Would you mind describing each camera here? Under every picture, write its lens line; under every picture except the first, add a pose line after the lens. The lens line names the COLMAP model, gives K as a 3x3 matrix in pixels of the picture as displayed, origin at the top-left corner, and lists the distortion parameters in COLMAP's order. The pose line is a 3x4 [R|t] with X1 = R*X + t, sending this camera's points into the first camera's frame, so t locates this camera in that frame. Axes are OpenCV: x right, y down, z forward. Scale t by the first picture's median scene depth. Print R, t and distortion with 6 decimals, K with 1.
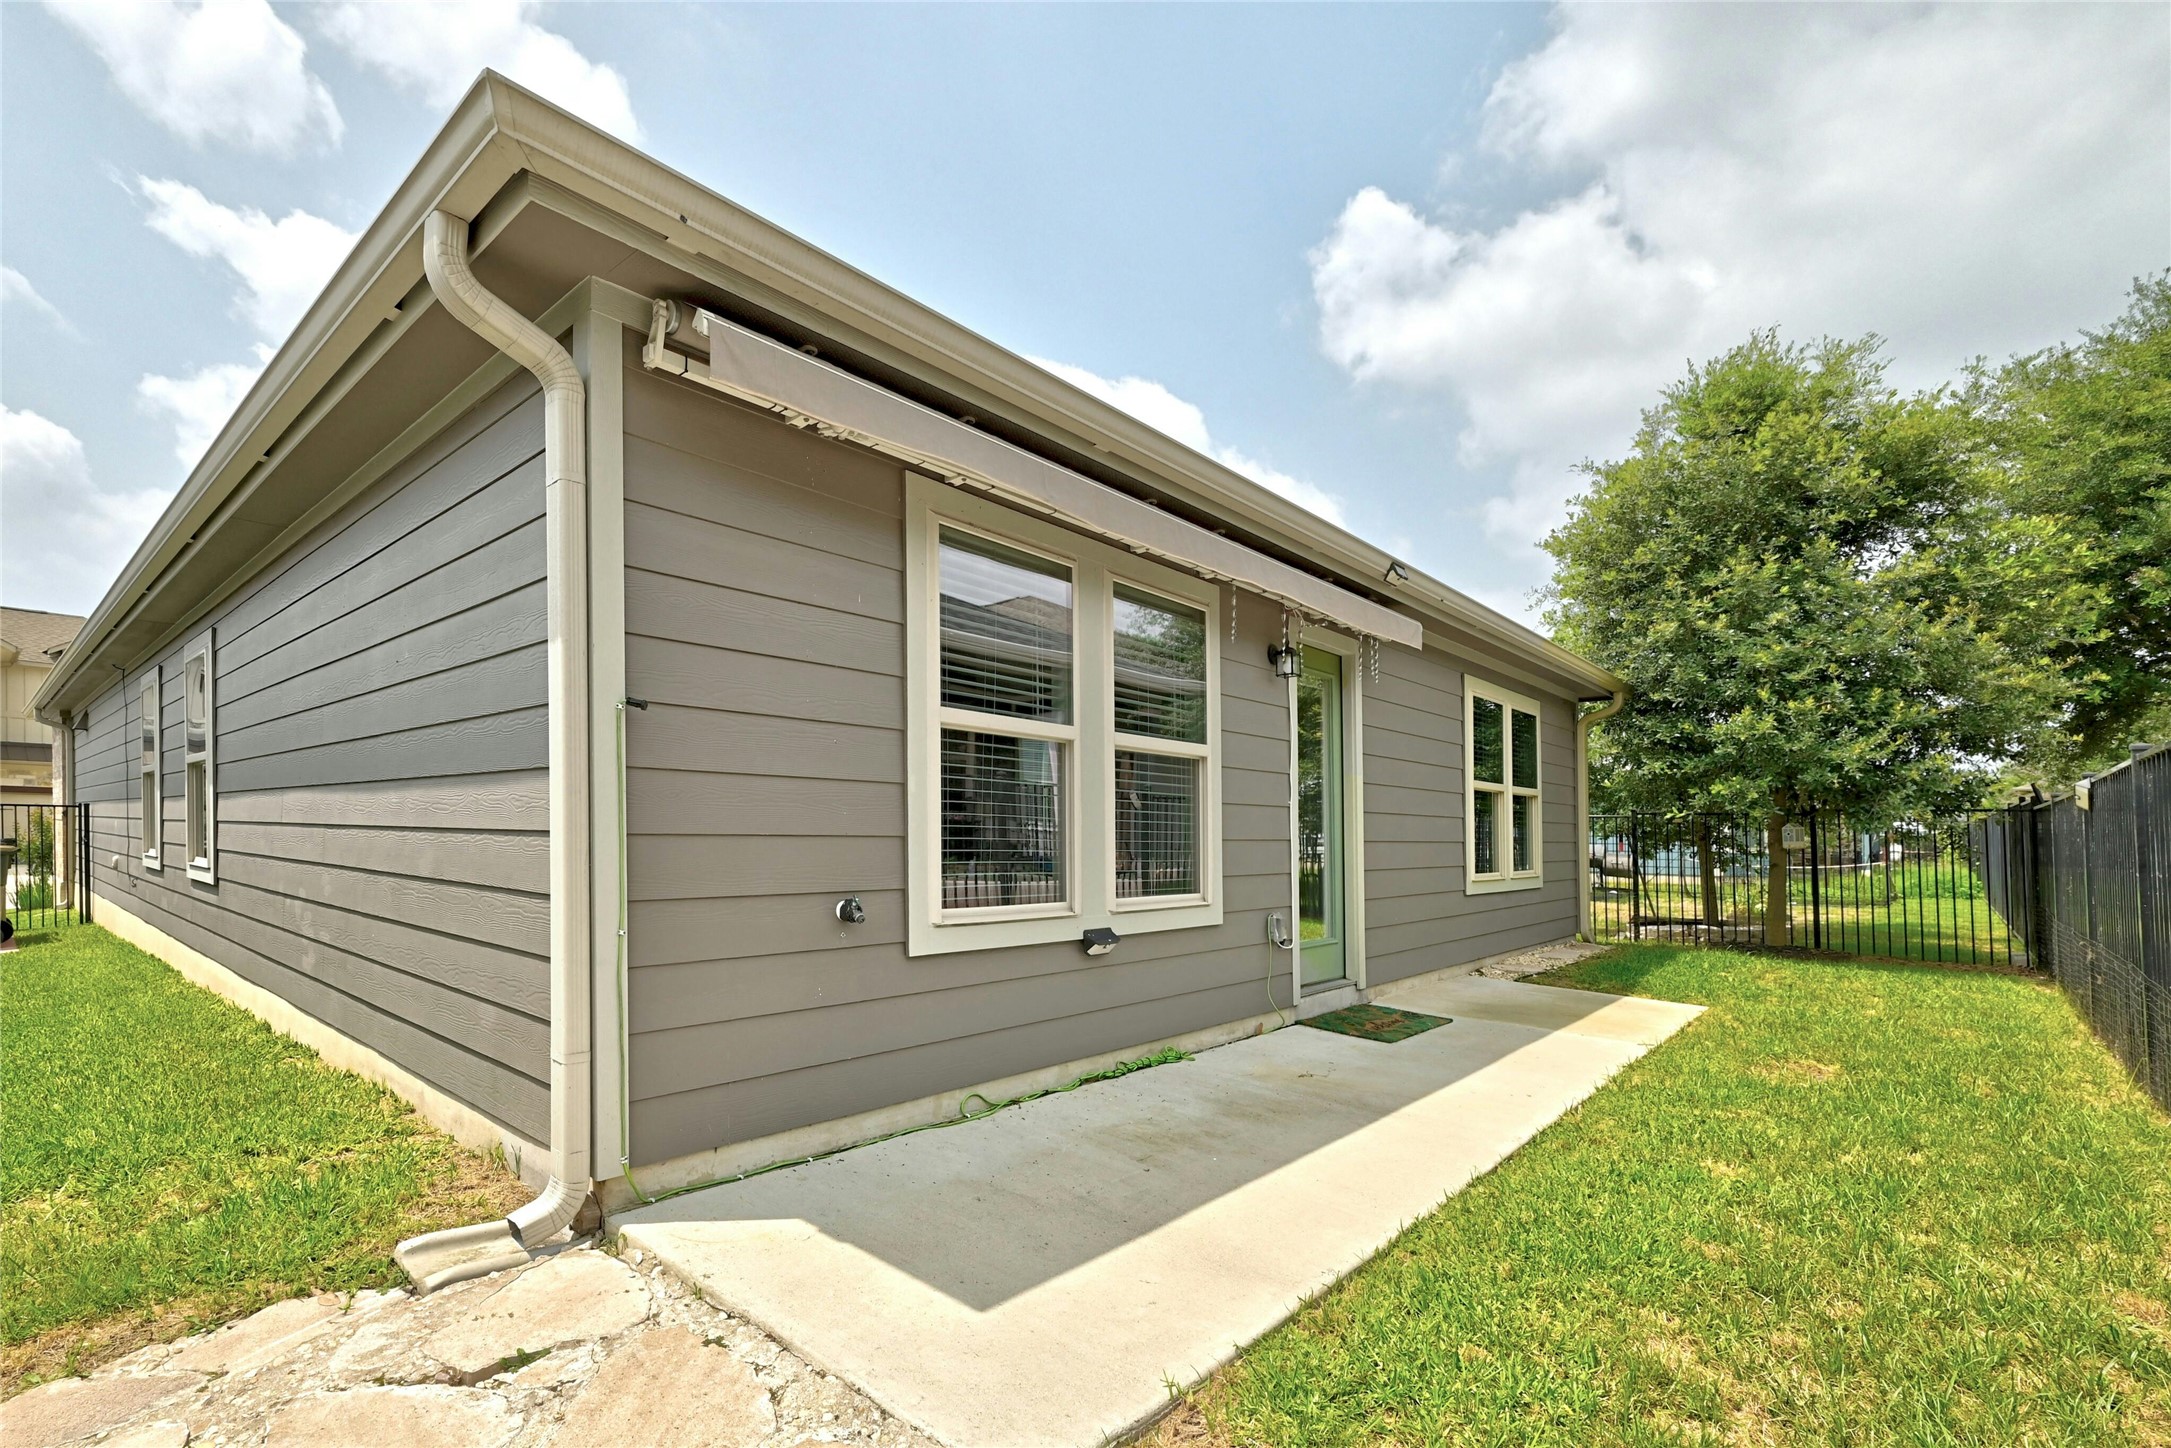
lens RADIAL K [[1022.3, 0, 1087.7], [0, 1022.3, 842.9], [0, 0, 1]] dist [-0.002789, -0.000315]
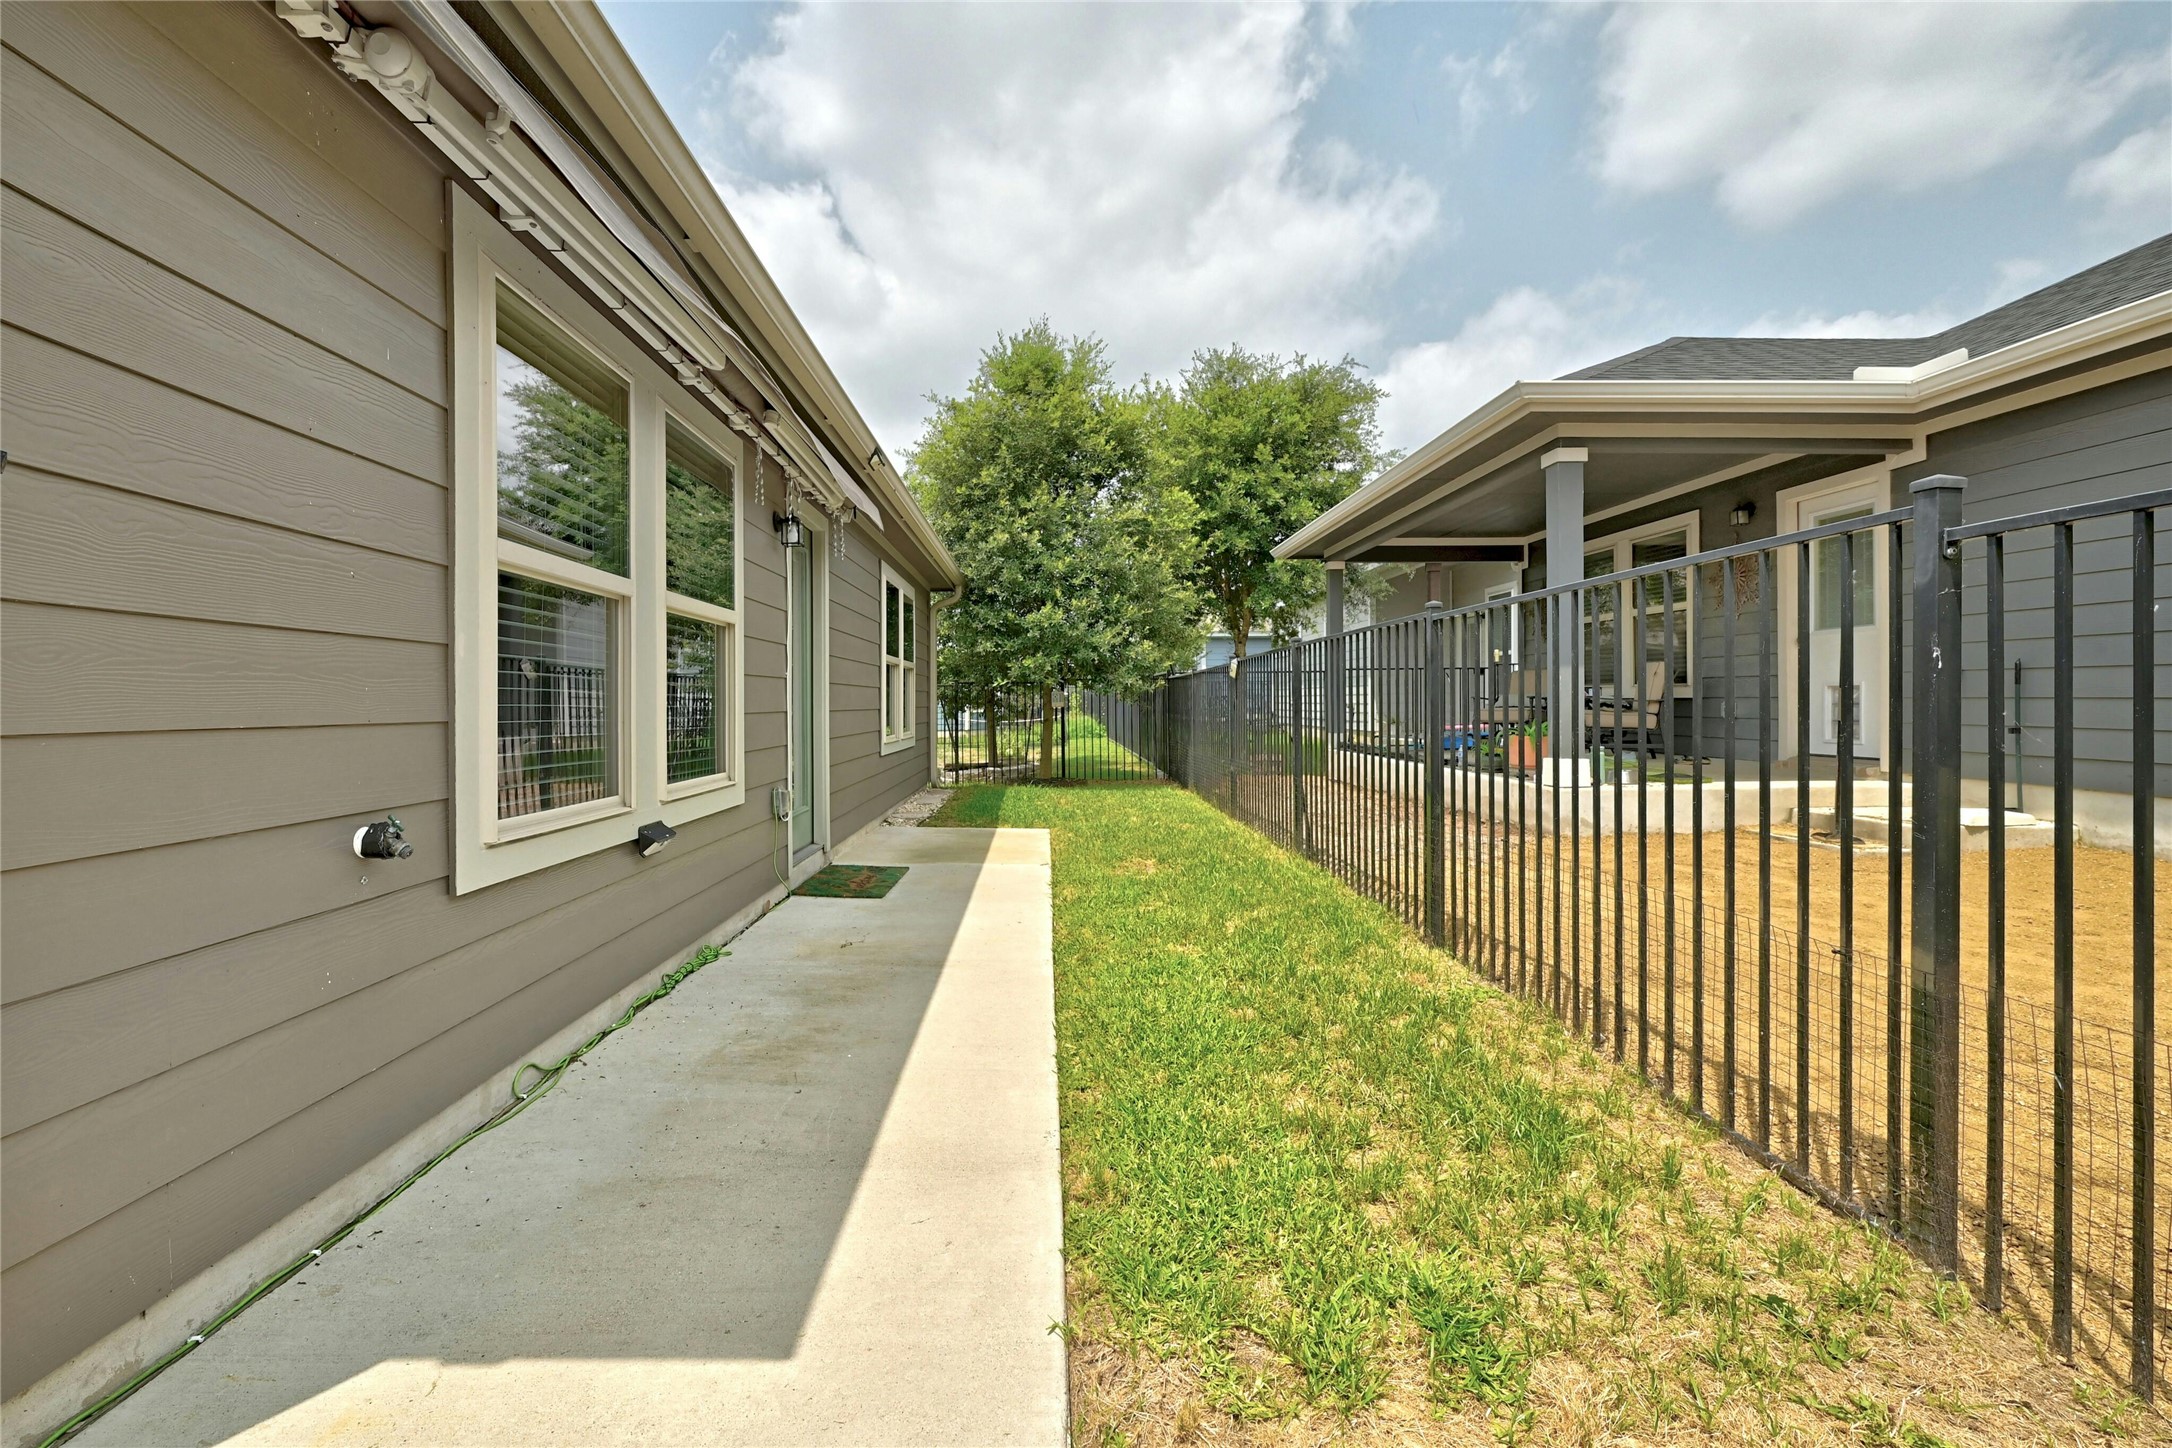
lens RADIAL K [[880.1, 0, 1075.9], [0, 880.1, 719.1], [0, 0, 1]] dist [0.000266, 0.000324]
pose [[0.740057, -0.039440, 0.671386, -0.120838], [0.034125, 0.999195, 0.021081, -0.002987], [-0.671677, 0.007310, 0.740808, 0.130189]]
